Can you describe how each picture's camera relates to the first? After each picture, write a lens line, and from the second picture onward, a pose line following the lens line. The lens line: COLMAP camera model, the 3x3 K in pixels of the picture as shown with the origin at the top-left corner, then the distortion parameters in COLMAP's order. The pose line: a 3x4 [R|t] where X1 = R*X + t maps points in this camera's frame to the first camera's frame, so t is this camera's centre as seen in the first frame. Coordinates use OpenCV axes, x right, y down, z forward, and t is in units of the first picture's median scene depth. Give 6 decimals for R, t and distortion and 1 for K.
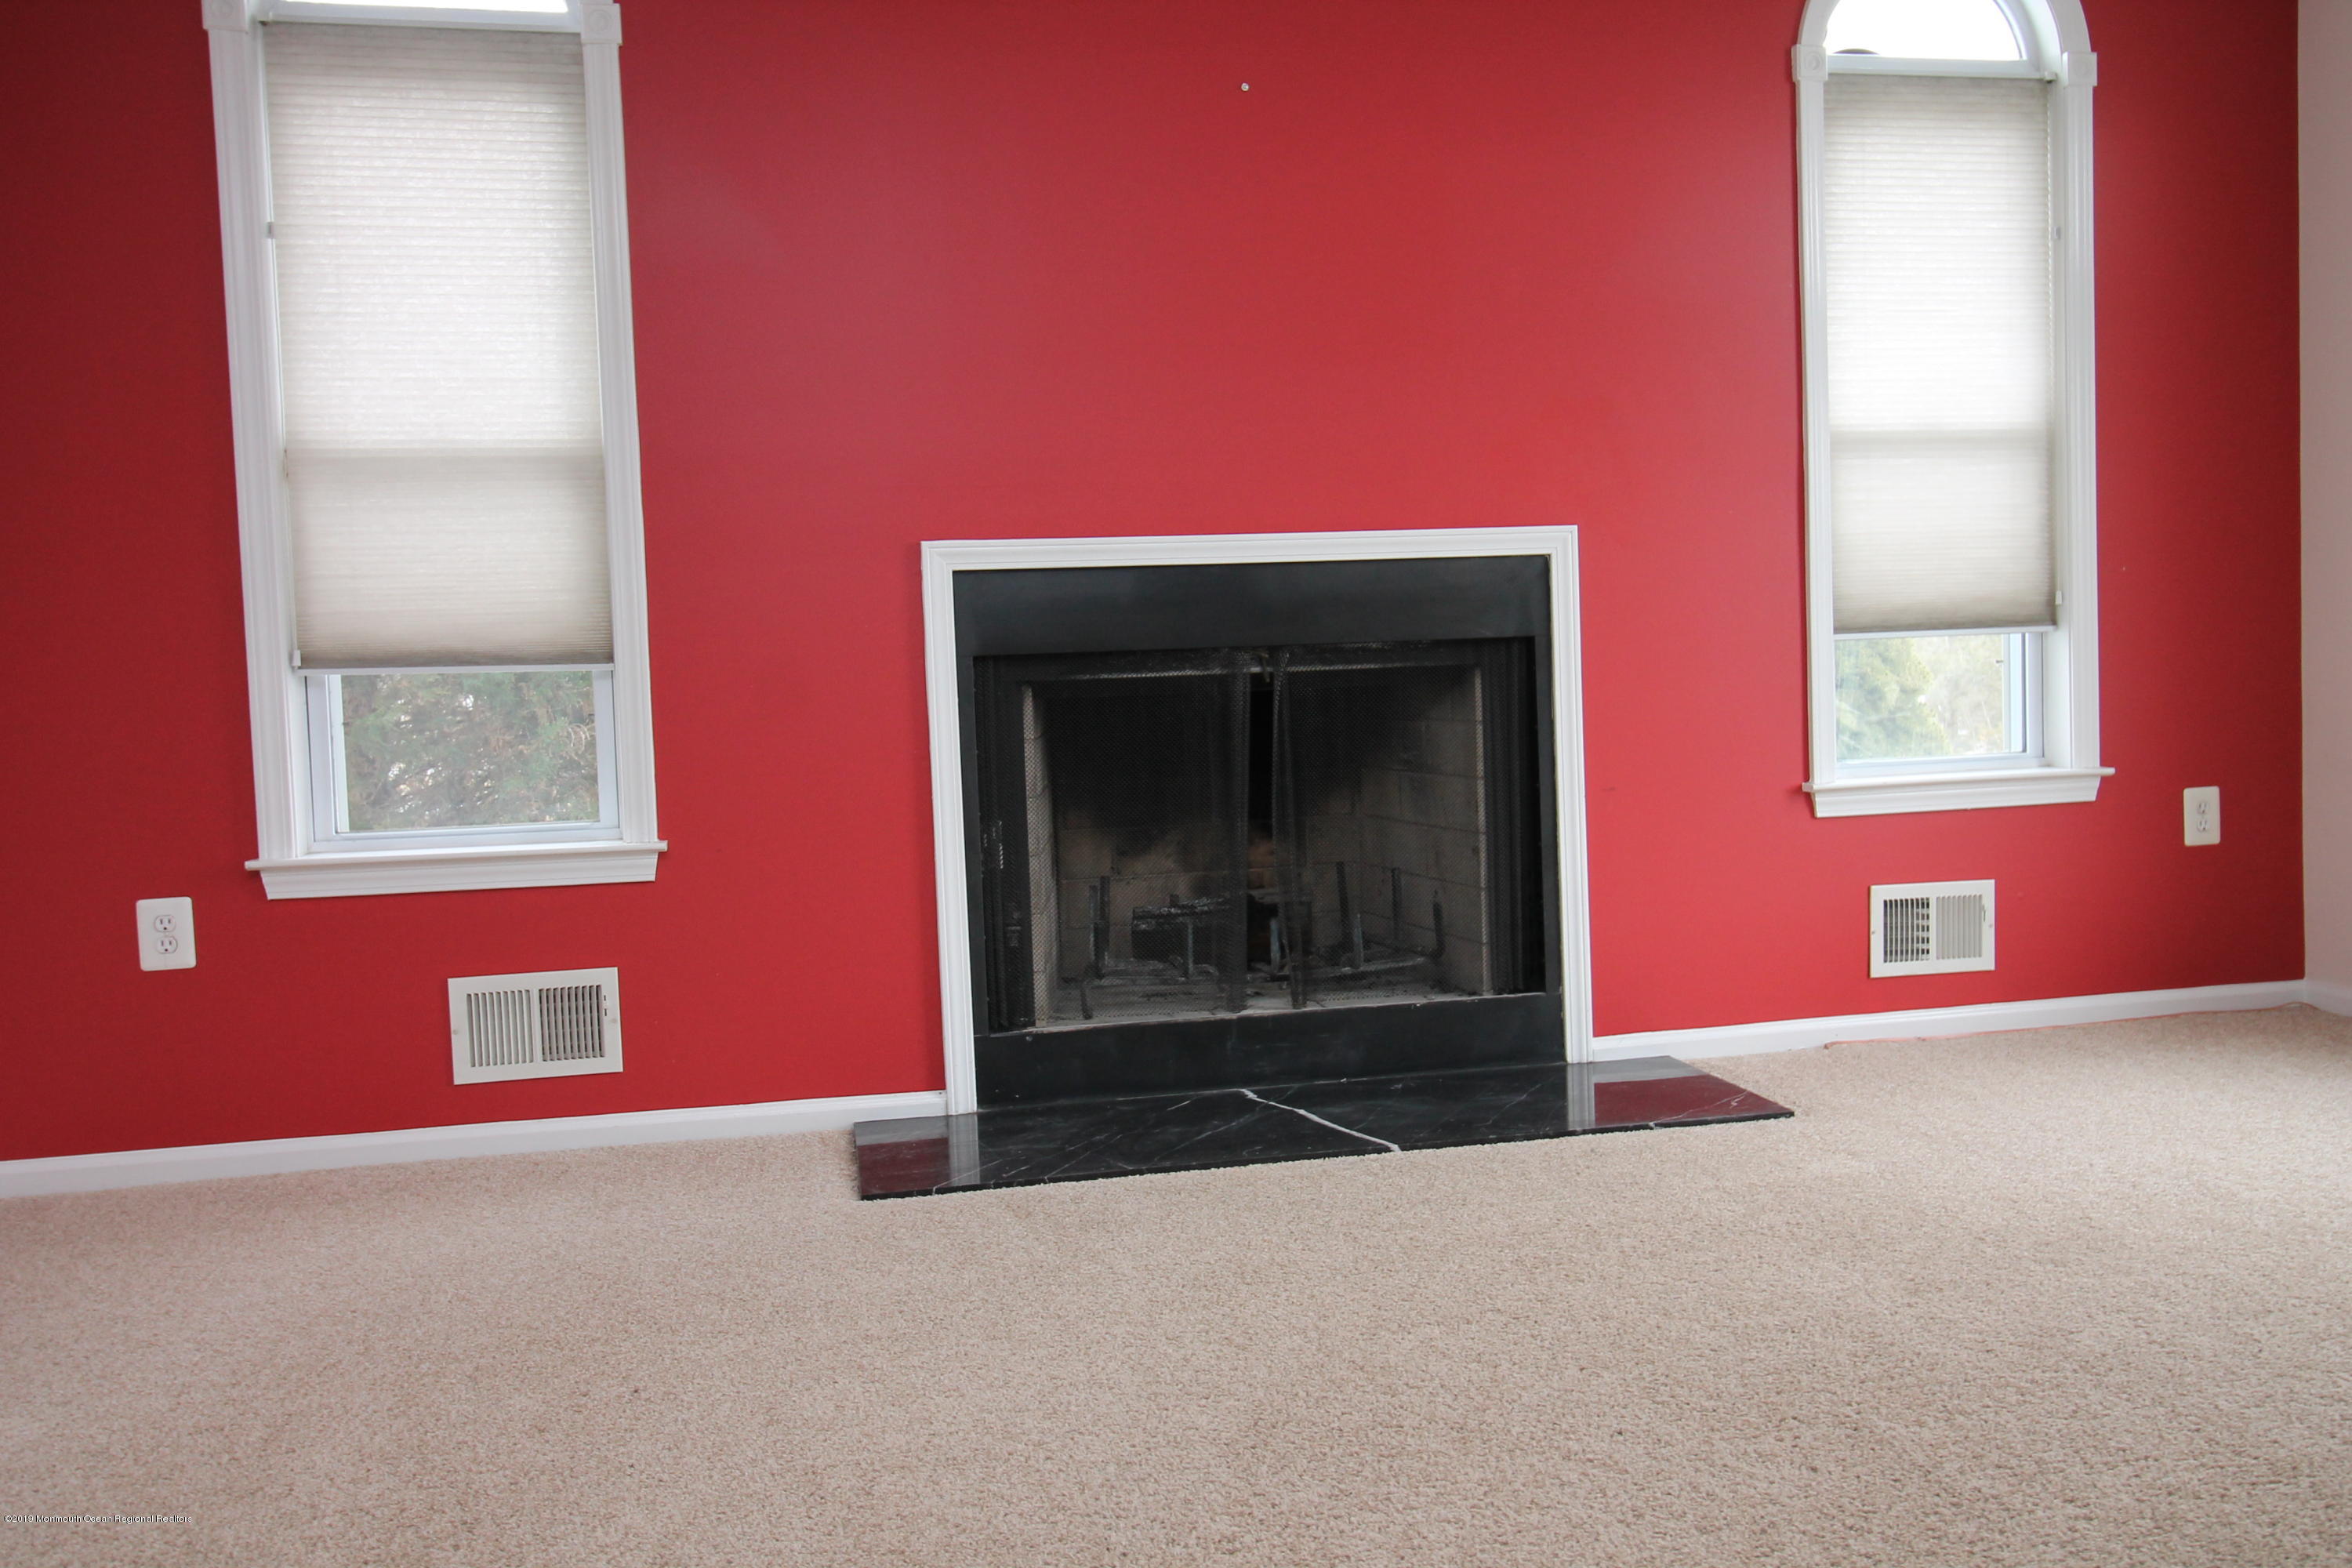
lens RADIAL K [[1846.8, 0, 1168.2], [0, 1846.8, 771.4], [0, 0, 1]] dist [0.008939, -0.006582]
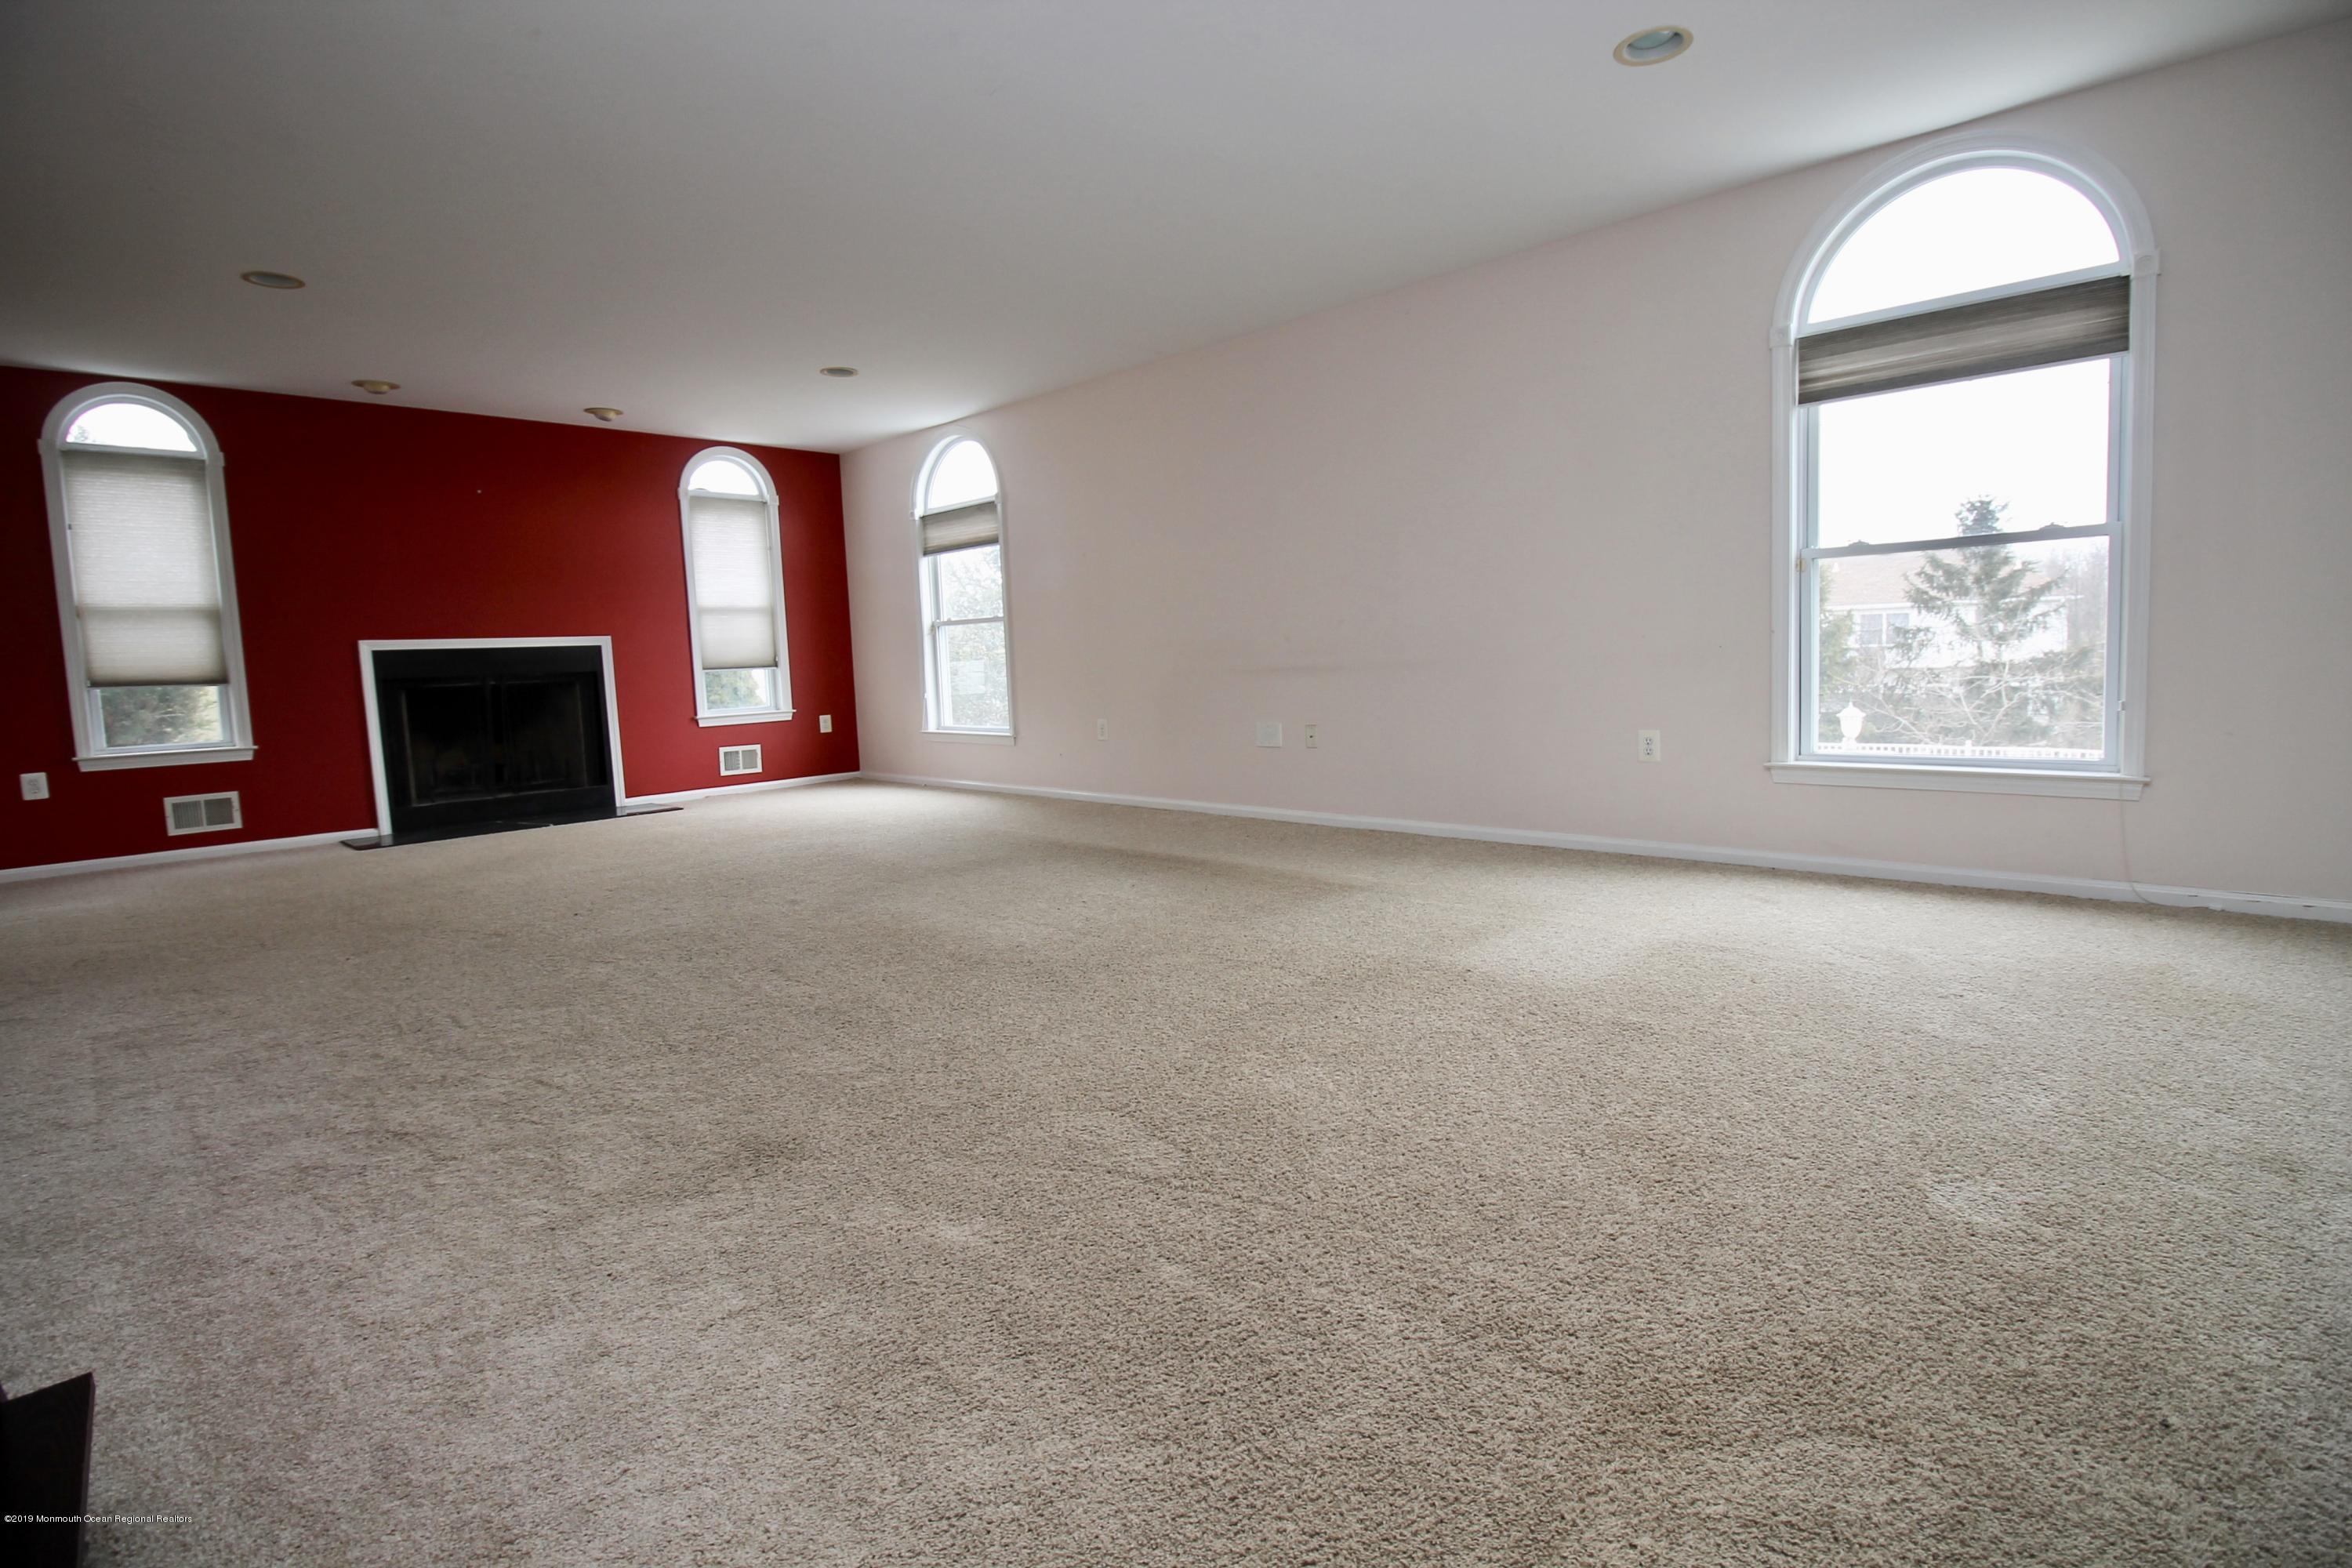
lens RADIAL K [[1105.1, 0, 1197.1], [0, 1105.1, 758.1], [0, 0, 1]] dist [-0.006198, -0.009005]
pose [[0.808589, -0.048363, 0.586383, -0.082976], [0.035427, 0.998810, 0.033526, 0.047444], [-0.587306, -0.006335, 0.809340, -1.124067]]
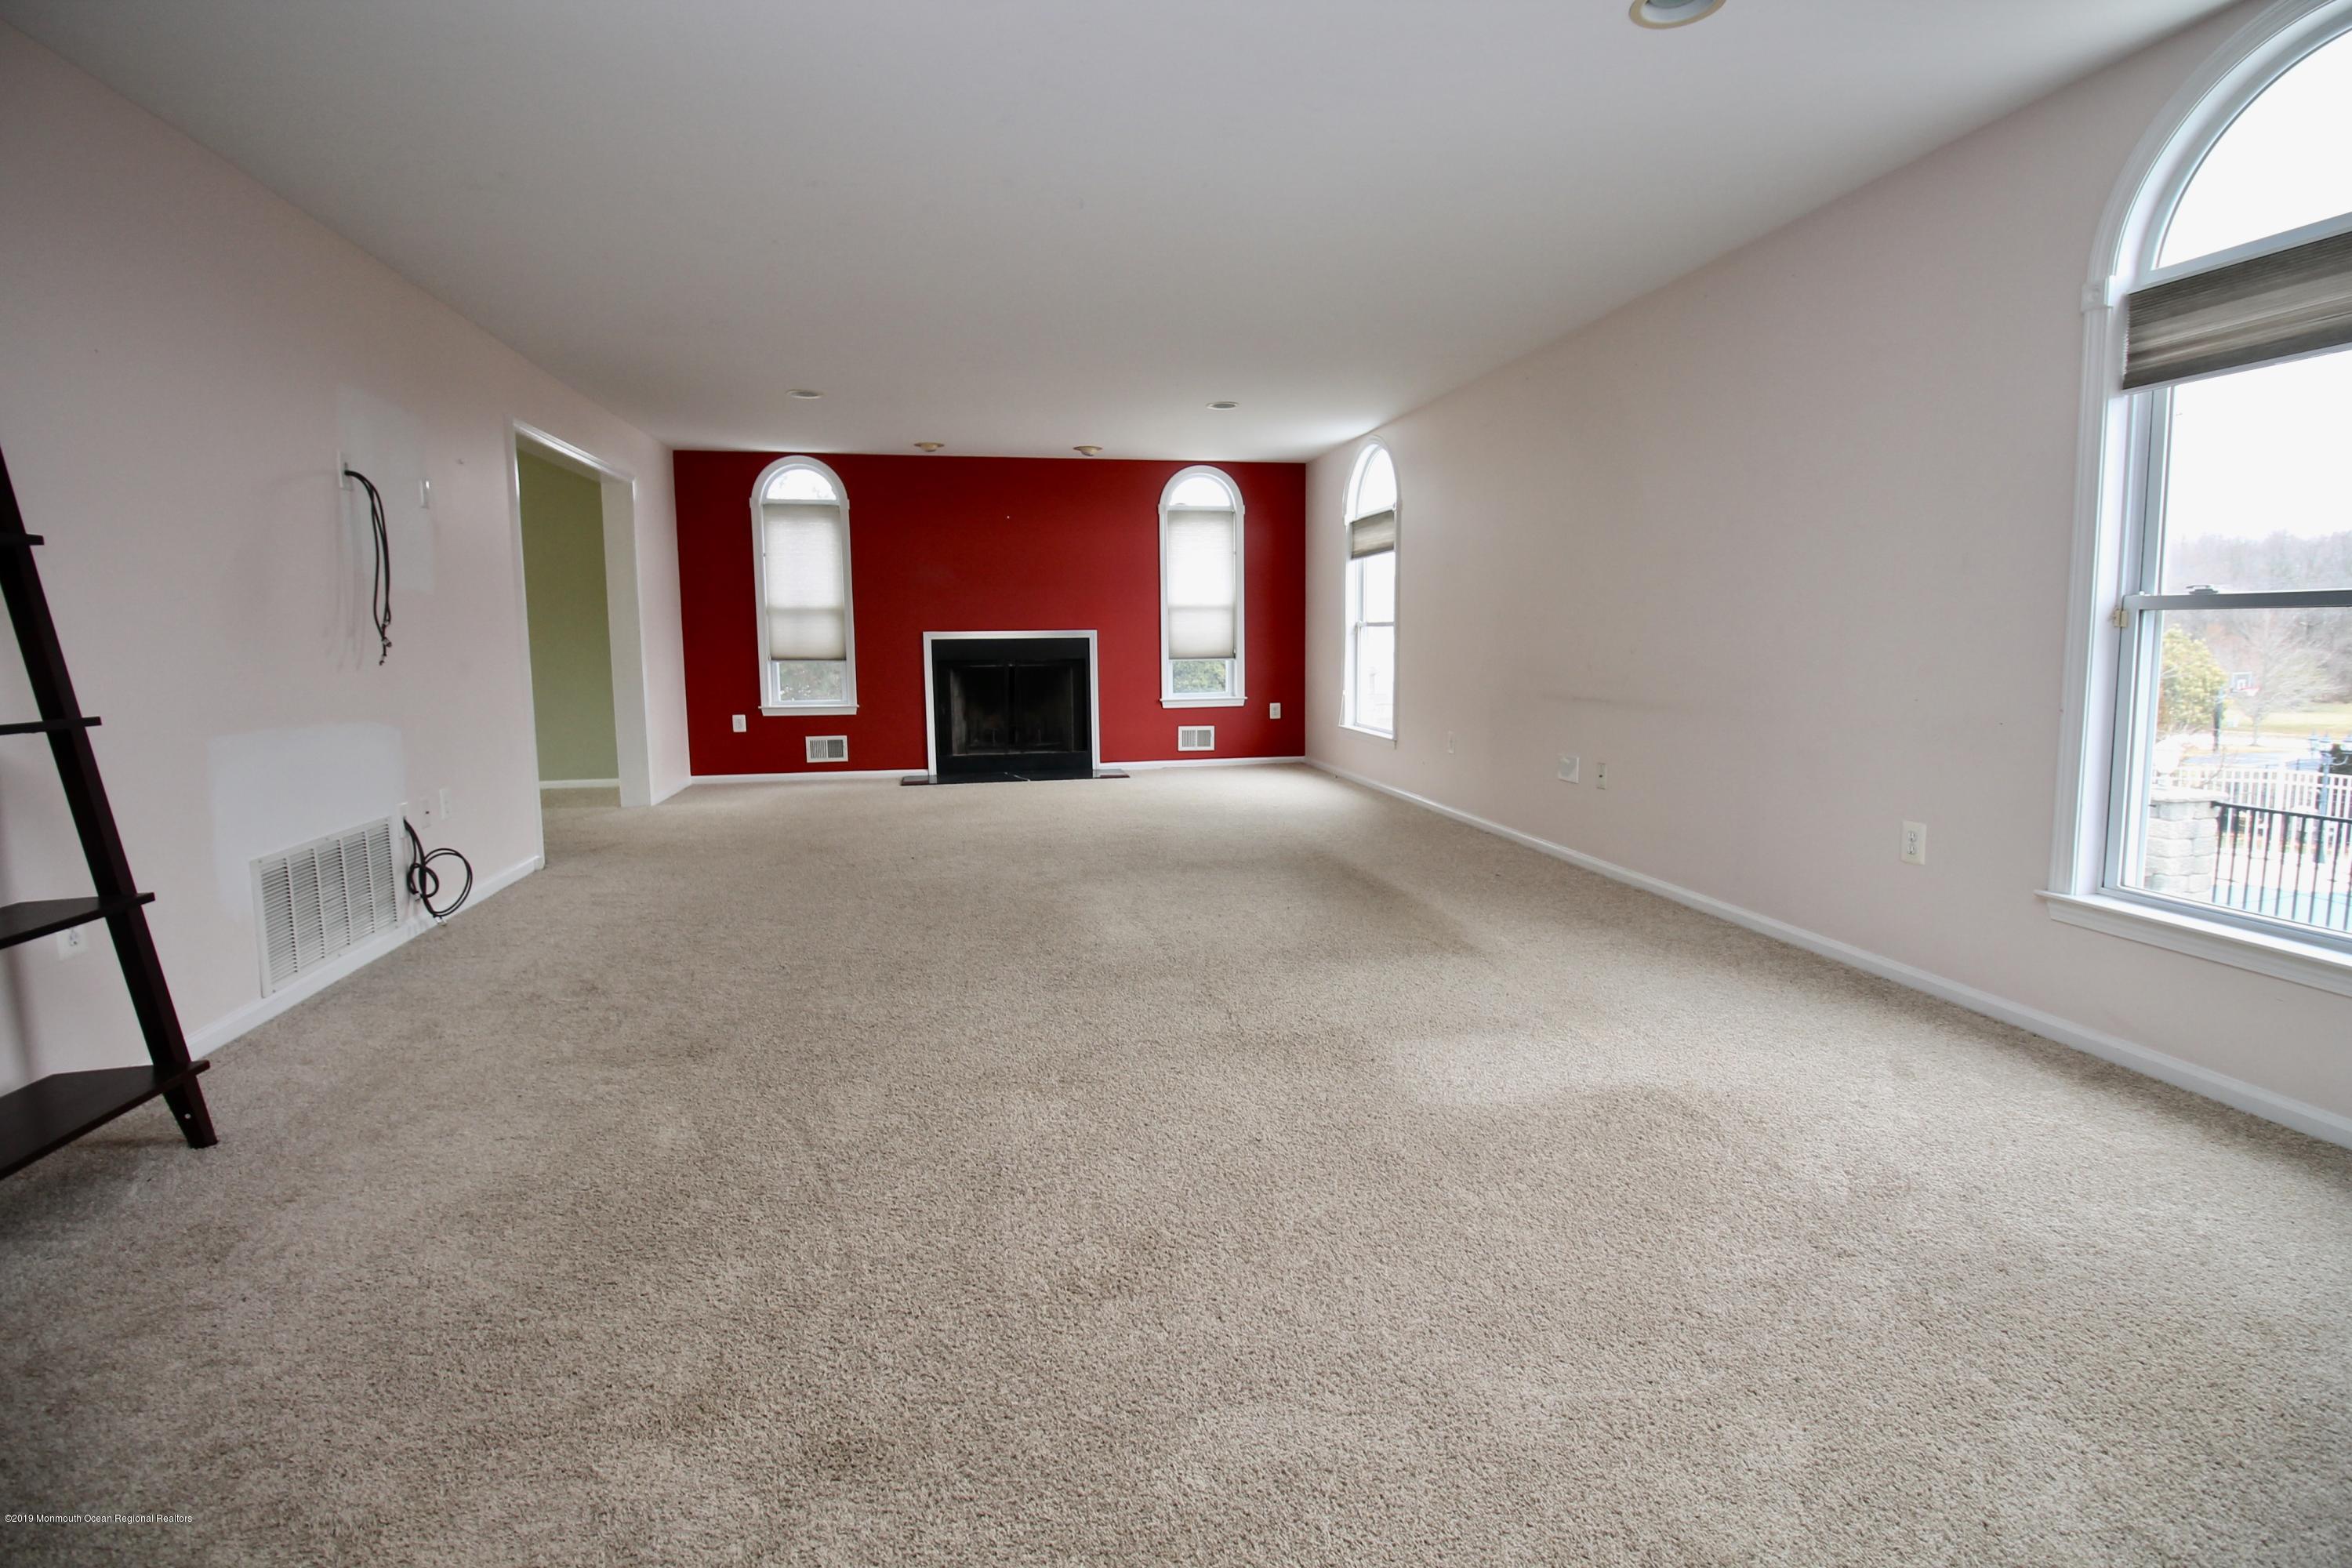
lens RADIAL K [[1105.1, 0, 1184.0], [0, 1105.1, 768.8], [0, 0, 1]] dist [-0.006198, -0.009005]
pose [[0.999517, 0.026867, 0.015640, 0.379534], [-0.027935, 0.996966, 0.072650, -0.017602], [-0.013641, -0.073051, 0.997235, -1.338061]]
